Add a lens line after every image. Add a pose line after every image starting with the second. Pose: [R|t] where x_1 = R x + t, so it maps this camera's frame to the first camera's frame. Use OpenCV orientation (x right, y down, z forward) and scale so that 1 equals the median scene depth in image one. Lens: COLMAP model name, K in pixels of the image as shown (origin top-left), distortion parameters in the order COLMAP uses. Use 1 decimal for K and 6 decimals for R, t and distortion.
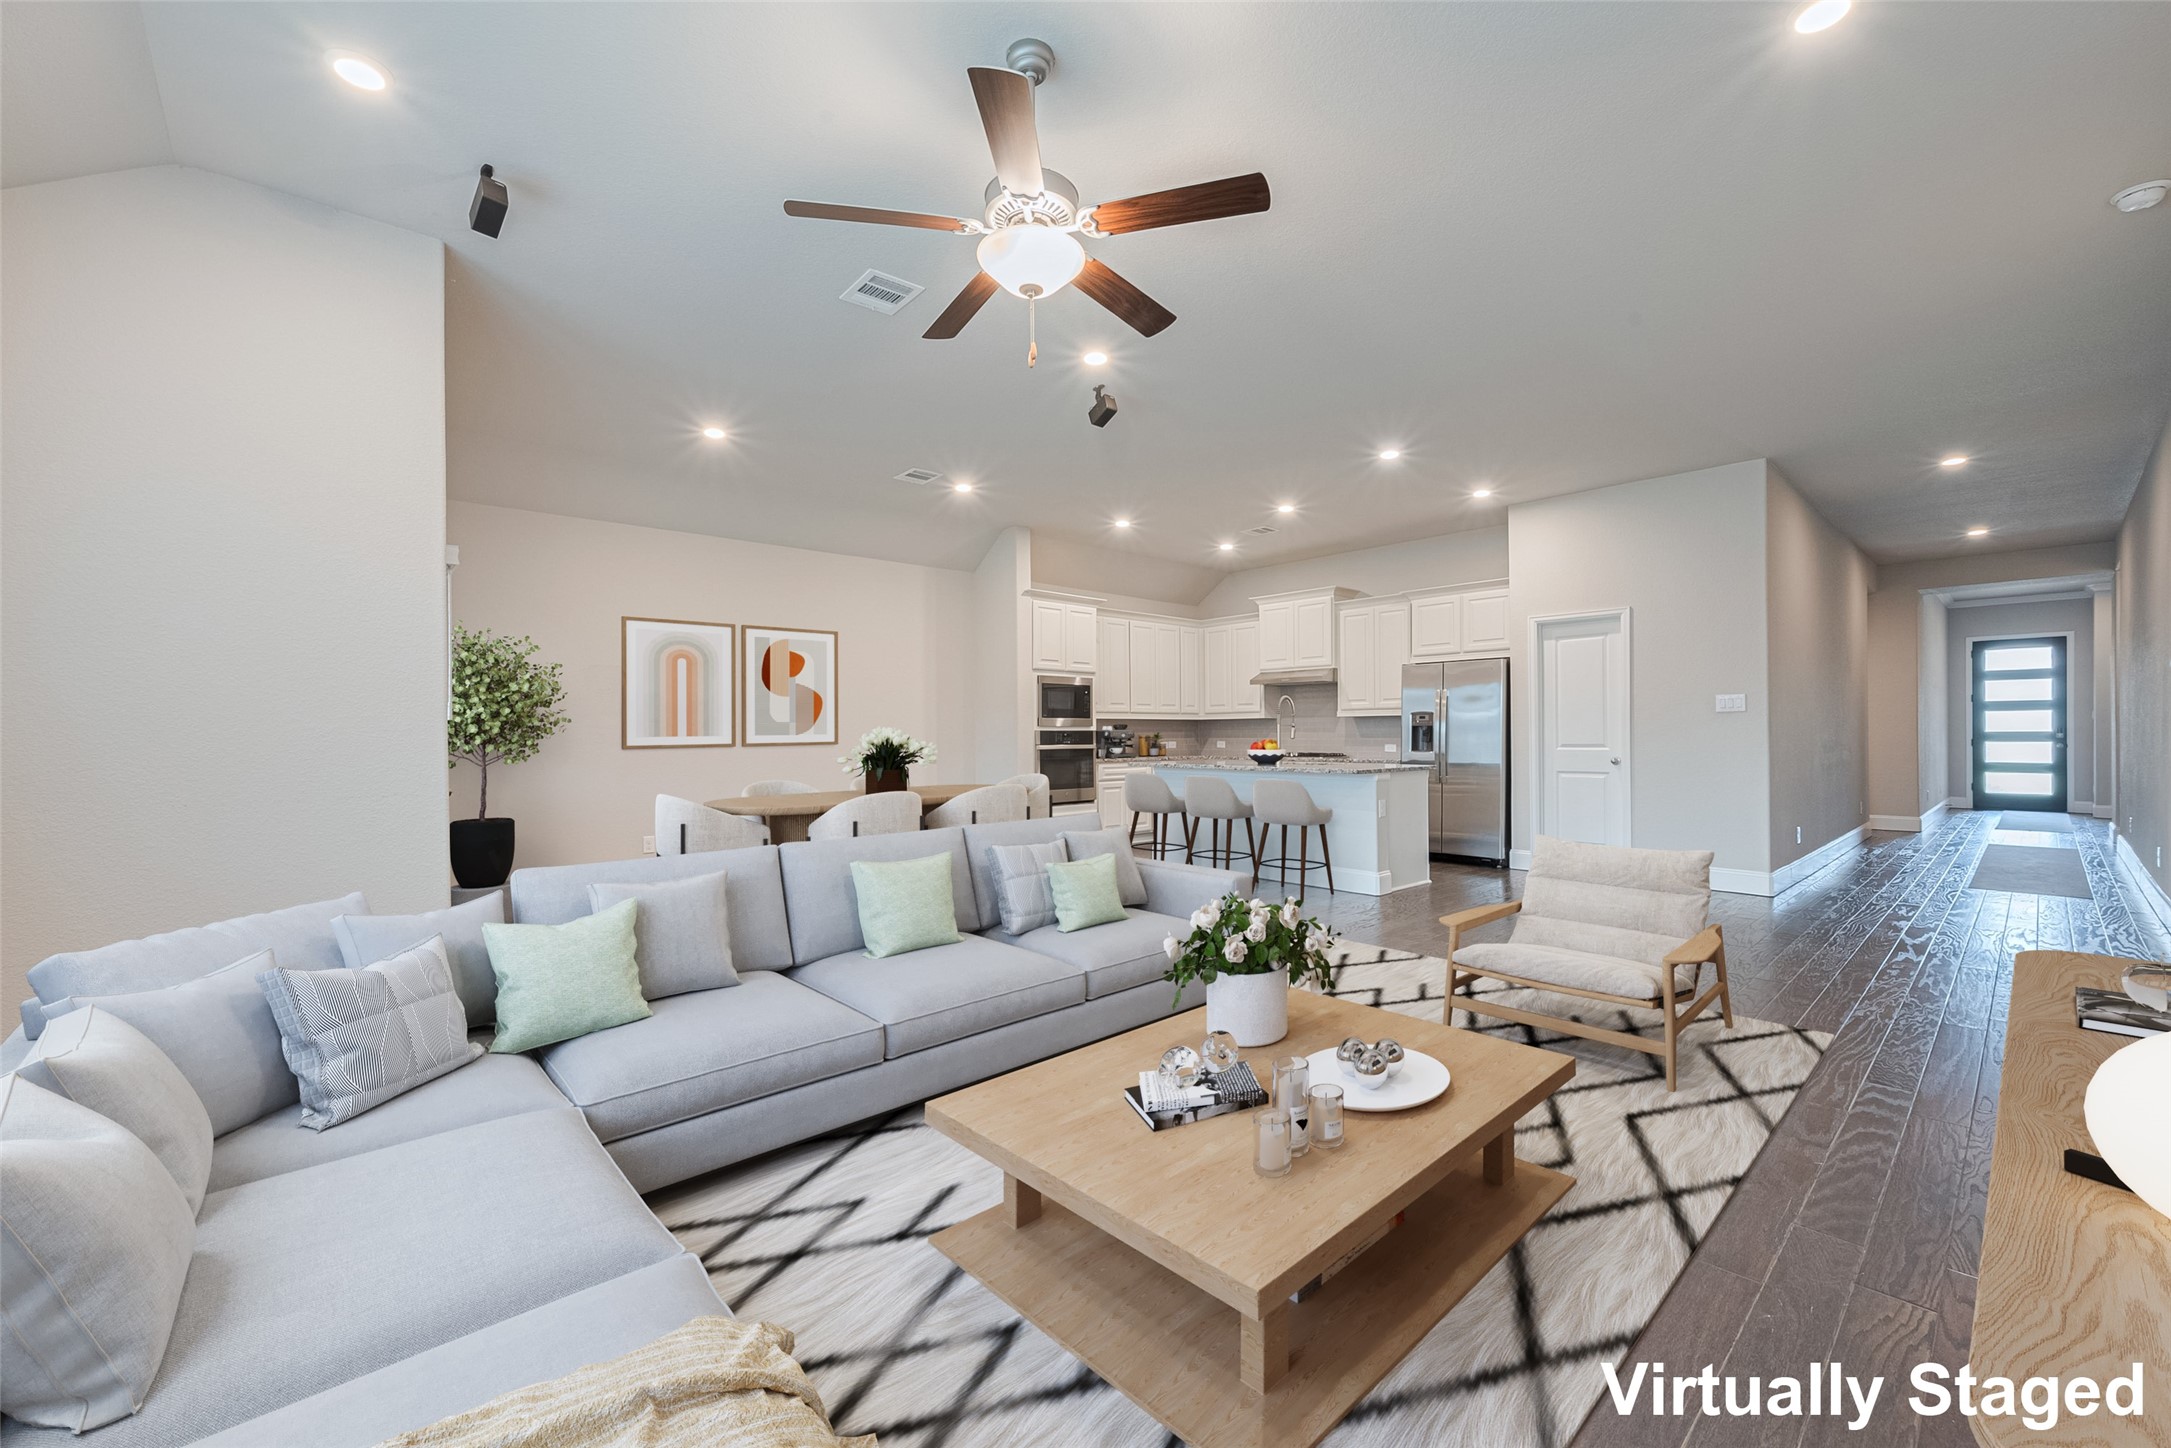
lens RADIAL K [[876.7, 0, 1077.8], [0, 876.7, 724.9], [0, 0, 1]] dist [-0.000851, -0.000304]
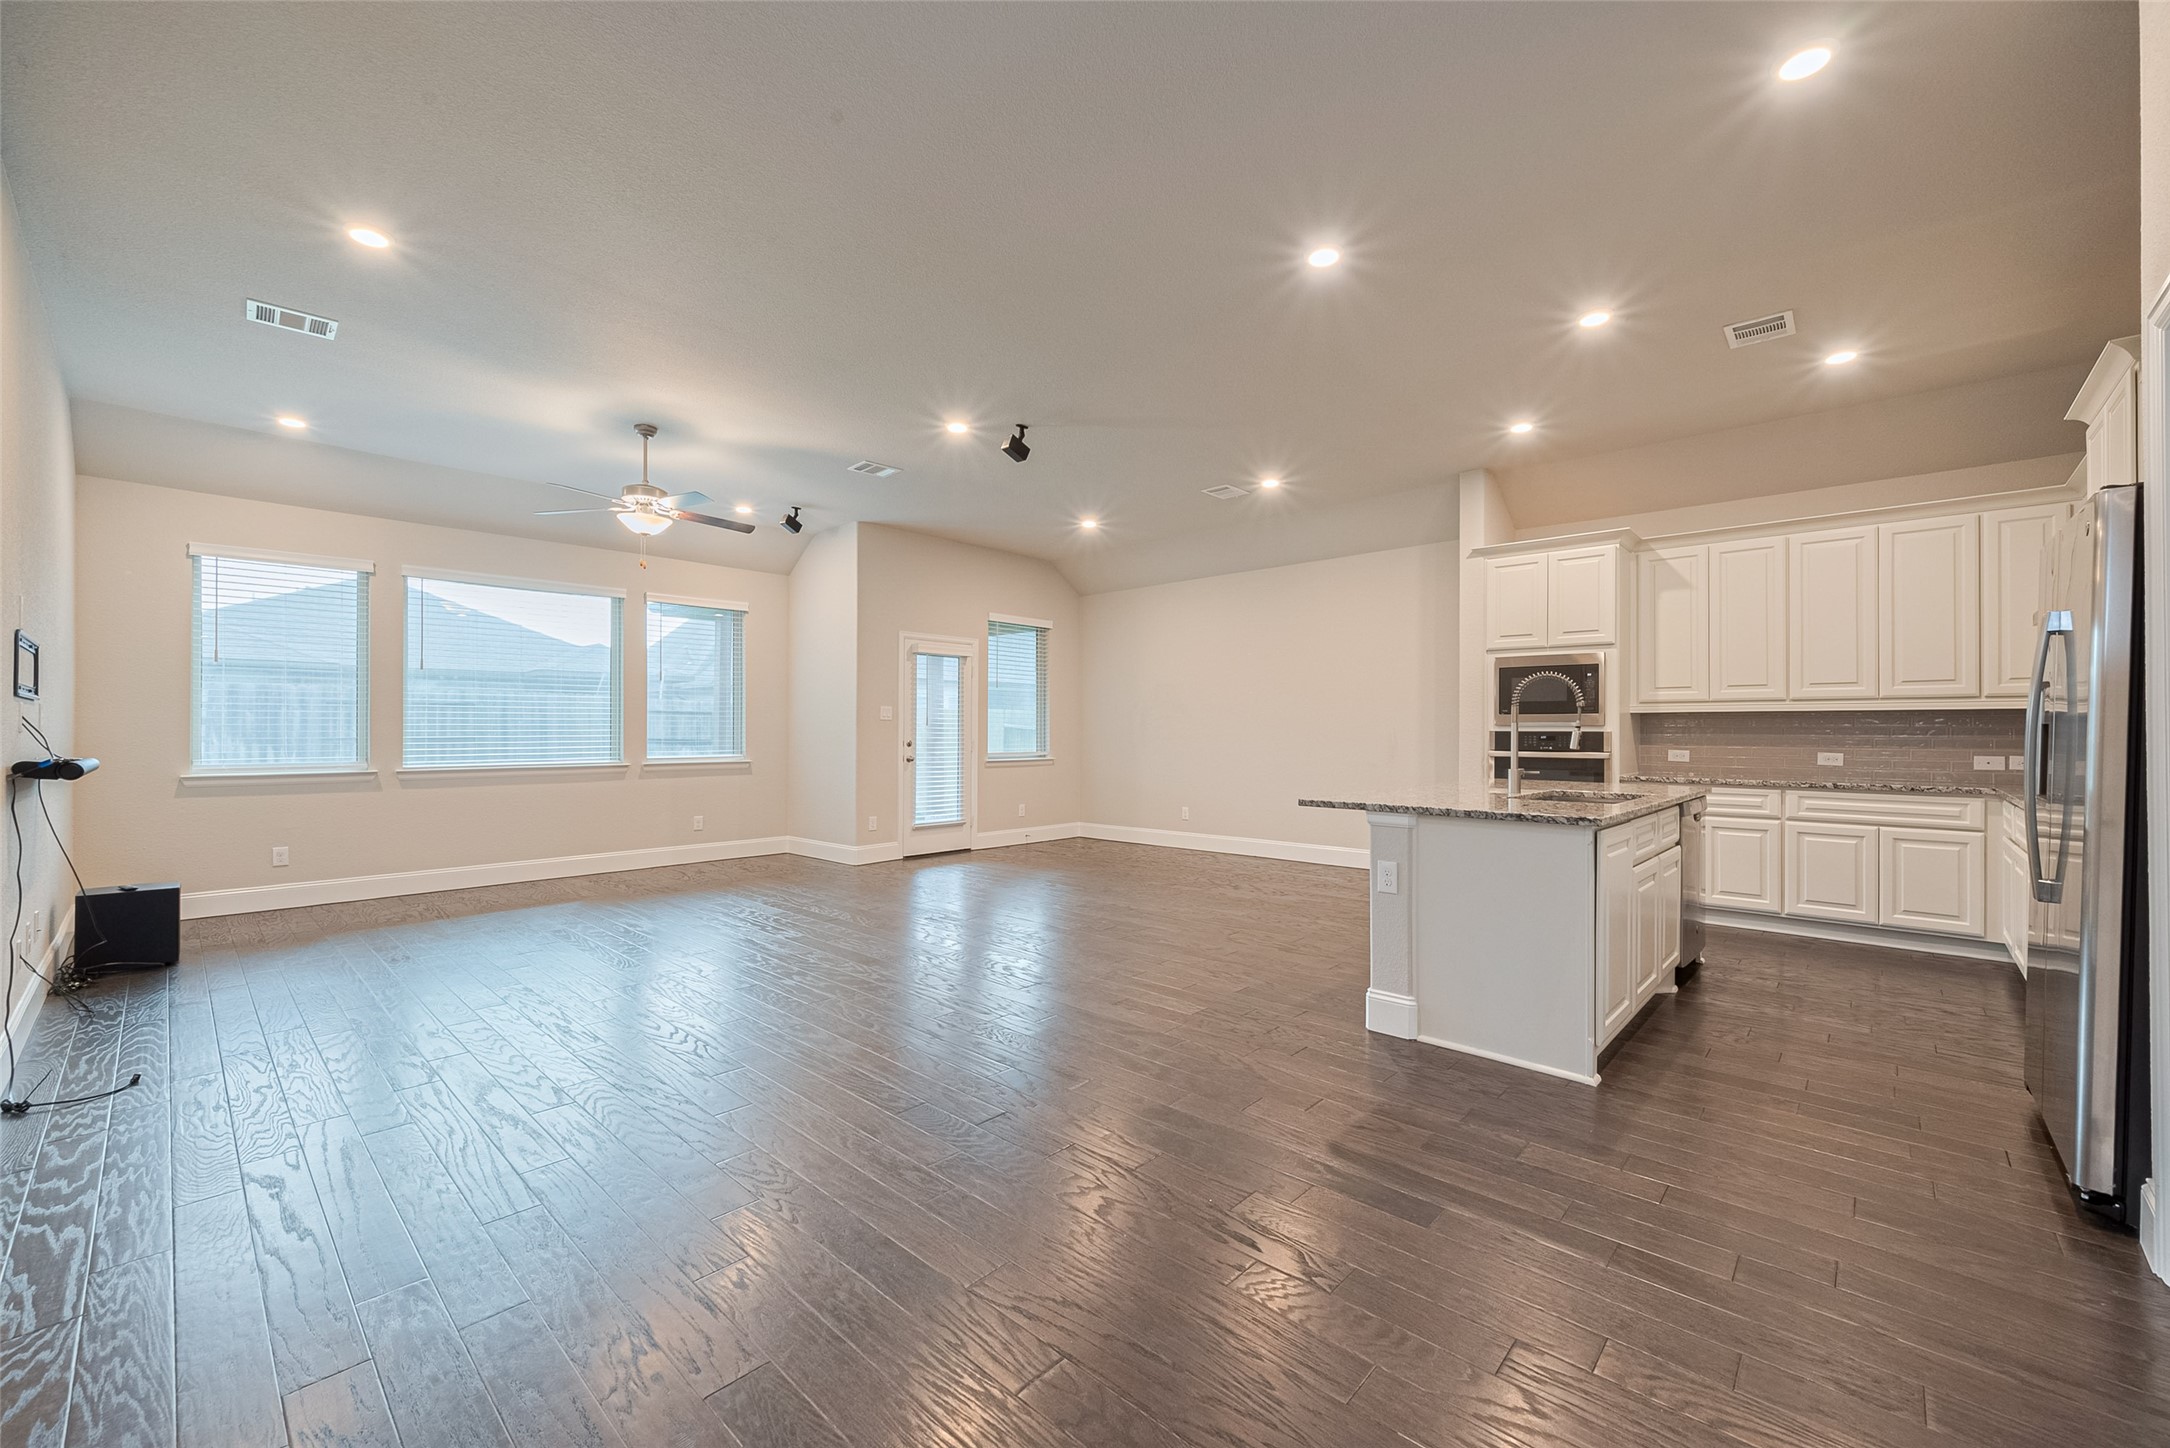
lens RADIAL K [[871.2, 0, 1078.7], [0, 871.2, 726.5], [0, 0, 1]] dist [-0.000903, -0.000115]
pose [[0.070894, 0.004378, -0.997474, 0.675253], [0.005776, 0.999972, 0.004800, -0.002512], [0.997467, -0.006102, 0.070867, 0.604960]]
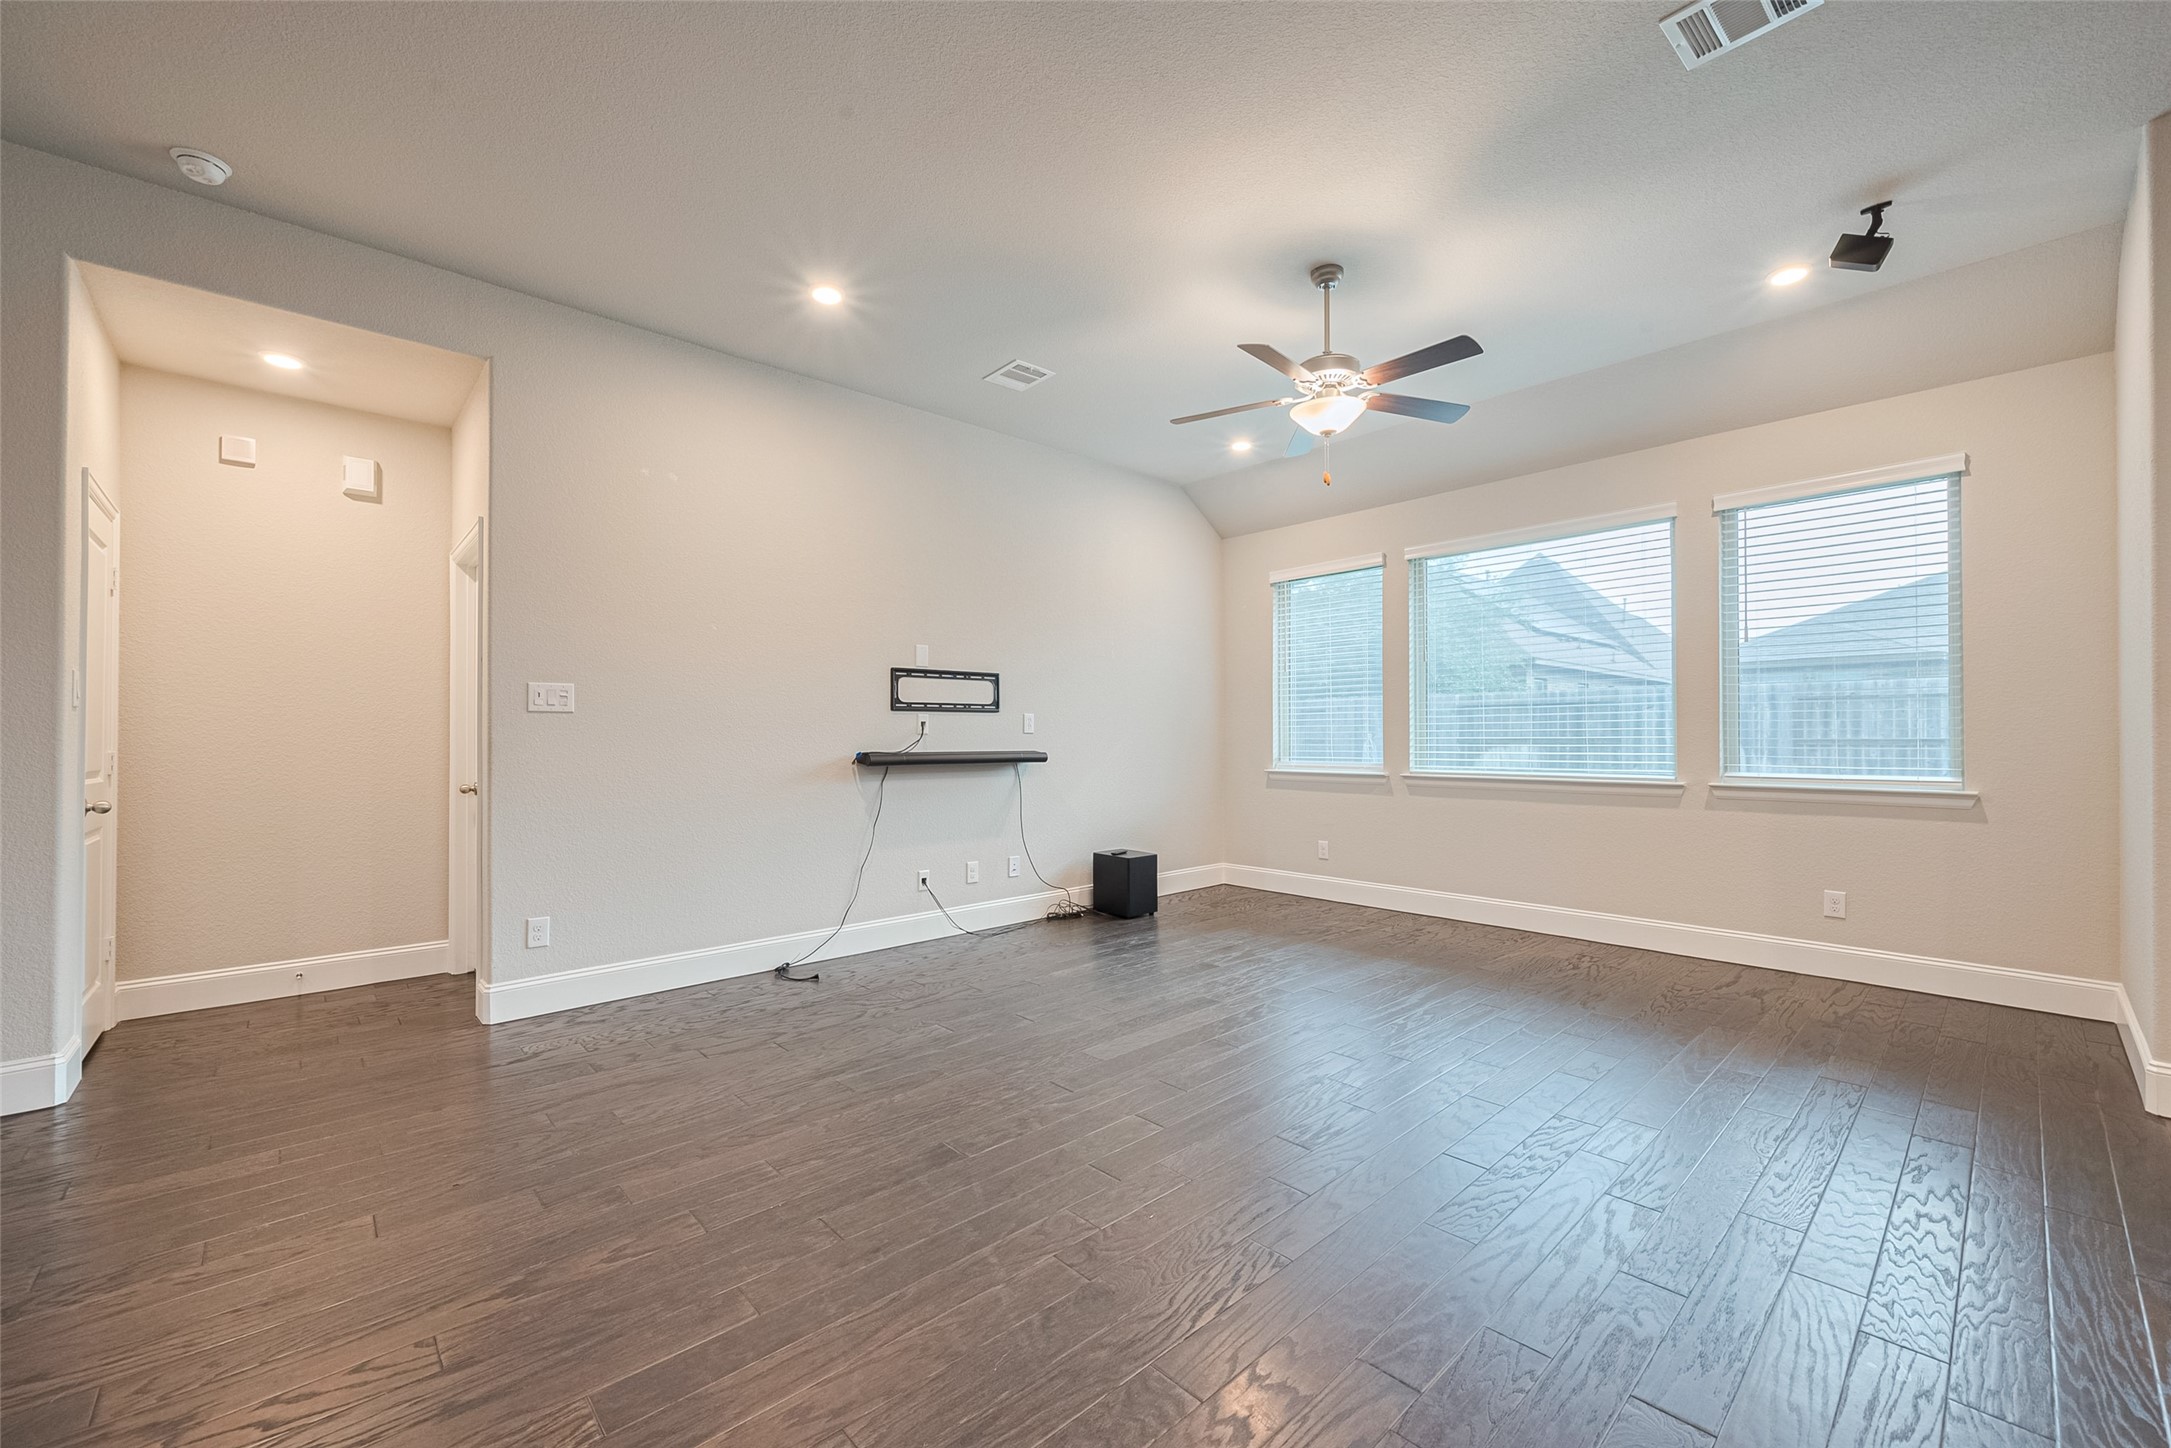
lens RADIAL K [[863.9, 0, 1100.7], [0, 863.9, 730.9], [0, 0, 1]] dist [-0.000064, -0.000042]
pose [[-0.999888, 0.012979, -0.007453, 0.115177], [0.013070, 0.999839, -0.012270, 0.006405], [0.007292, -0.012366, -0.999897, 0.753751]]
